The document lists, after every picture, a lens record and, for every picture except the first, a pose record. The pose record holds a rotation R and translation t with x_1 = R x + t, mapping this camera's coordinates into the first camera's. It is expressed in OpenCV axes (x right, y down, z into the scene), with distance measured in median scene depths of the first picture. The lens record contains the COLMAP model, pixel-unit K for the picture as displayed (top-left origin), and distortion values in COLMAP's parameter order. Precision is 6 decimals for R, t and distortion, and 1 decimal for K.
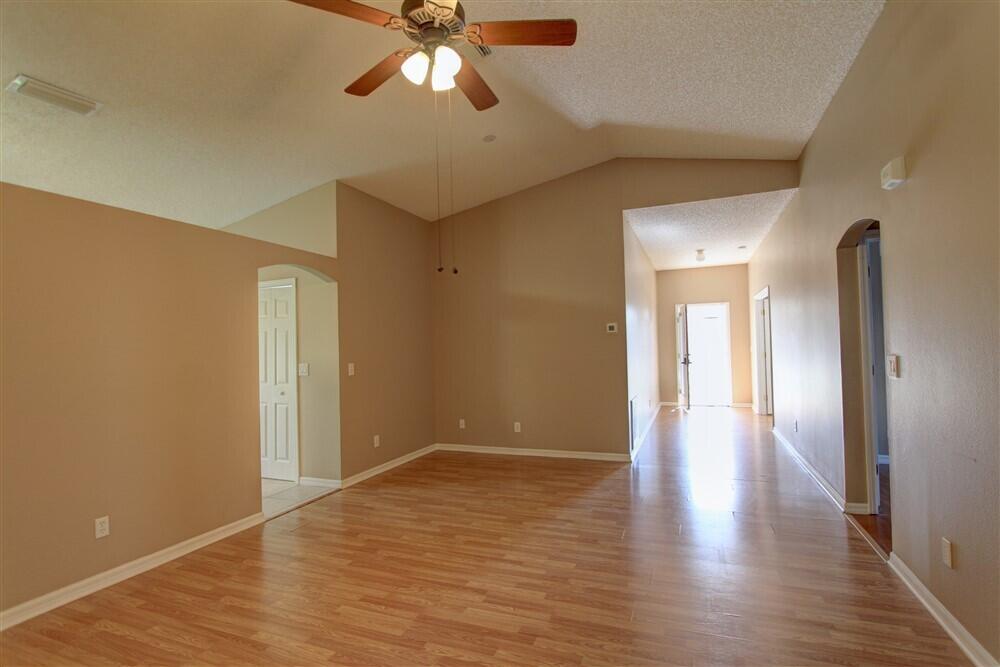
lens RADIAL K [[476.8, 0, 509.7], [0, 476.8, 337.5], [0, 0, 1]] dist [-0.003254, -0.000290]
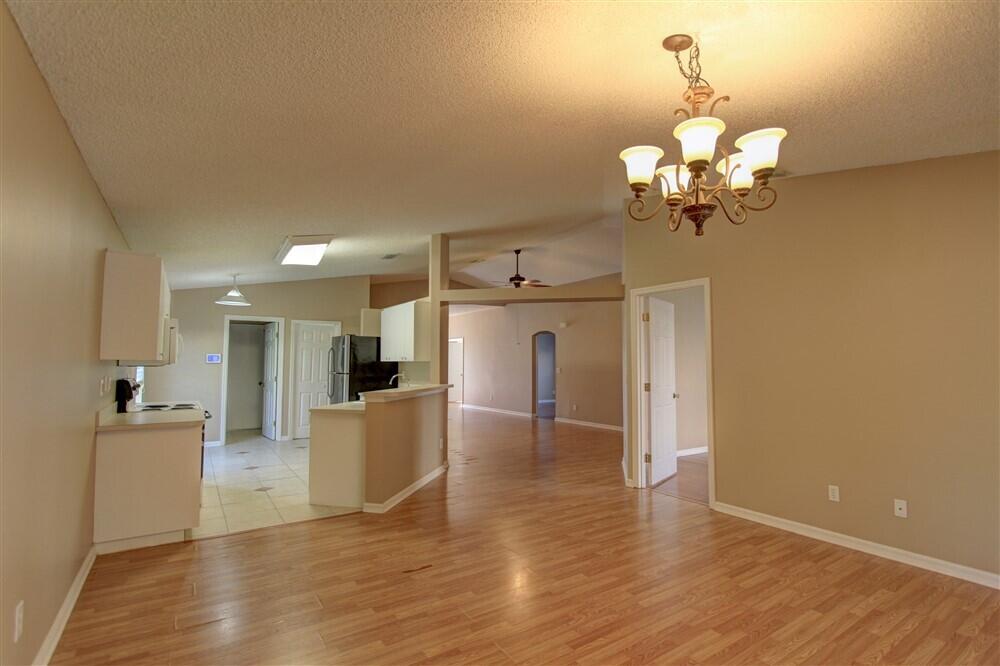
lens RADIAL K [[473.8, 0, 511.4], [0, 473.8, 337.5], [0, 0, 1]] dist [-0.021000, 0.000026]
pose [[0.560274, 0.072223, 0.825152, -2.123276], [-0.032683, 0.997343, -0.065102, 0.042646], [-0.827662, 0.009506, 0.561146, -0.729797]]
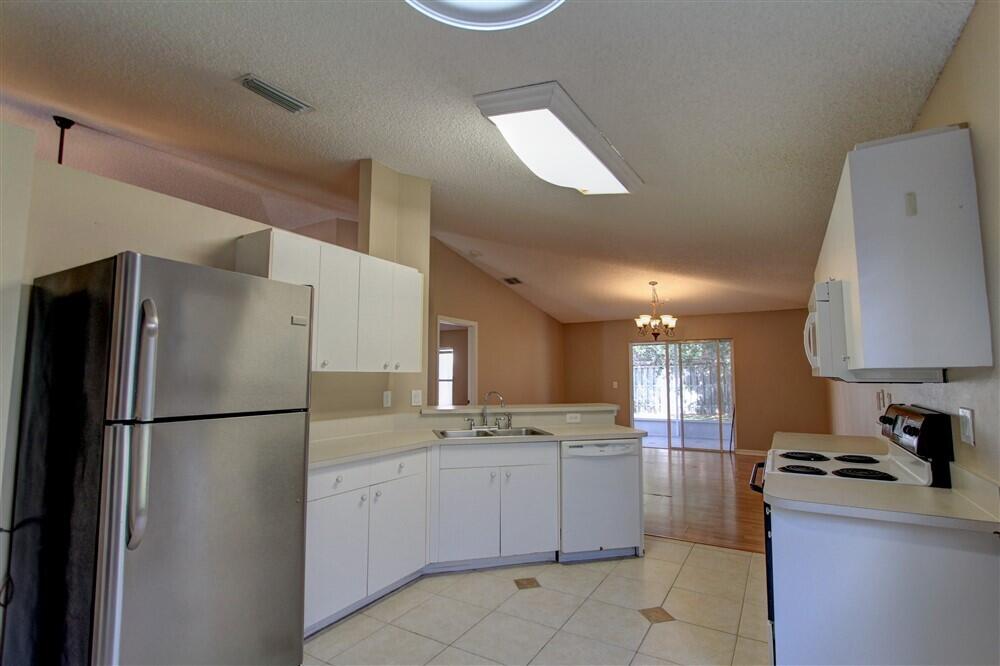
lens RADIAL K [[477.9, 0, 504.3], [0, 477.9, 336.1], [0, 0, 1]] dist [-0.010756, 0.000134]
pose [[-0.985930, 0.040334, 0.162221, -1.257402], [0.022983, 0.993945, -0.107451, 0.064168], [-0.165572, -0.102211, -0.980887, 1.463981]]
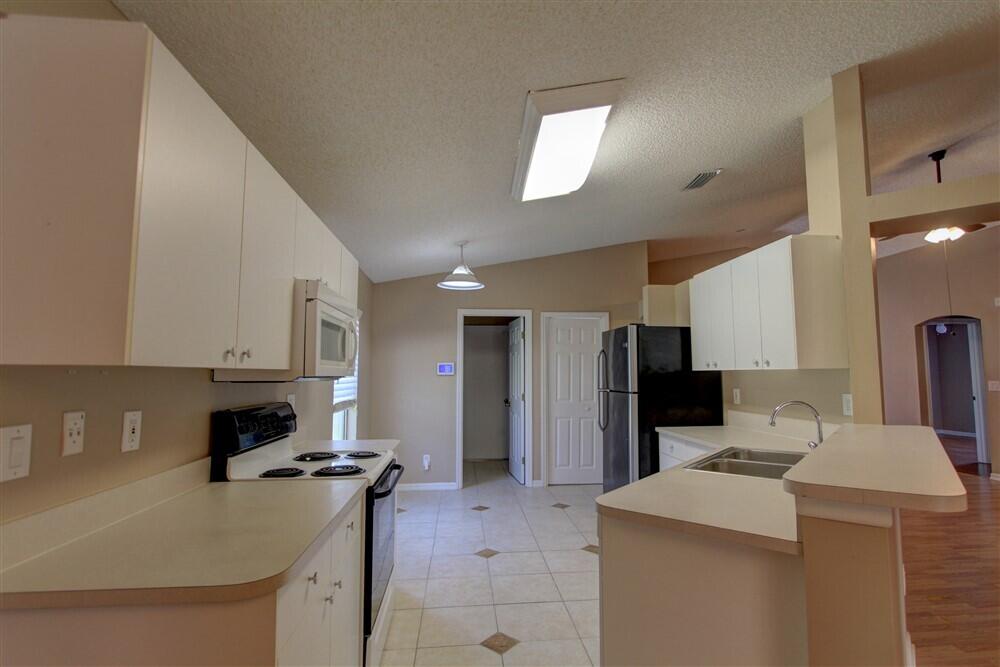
lens RADIAL K [[471.6, 0, 504.5], [0, 471.6, 331.8], [0, 0, 1]] dist [-0.020038, 0.000047]
pose [[0.893542, 0.065559, 0.444168, -1.656304], [-0.030941, 0.995921, -0.084754, 0.047285], [-0.447913, 0.061988, 0.891926, 0.068600]]
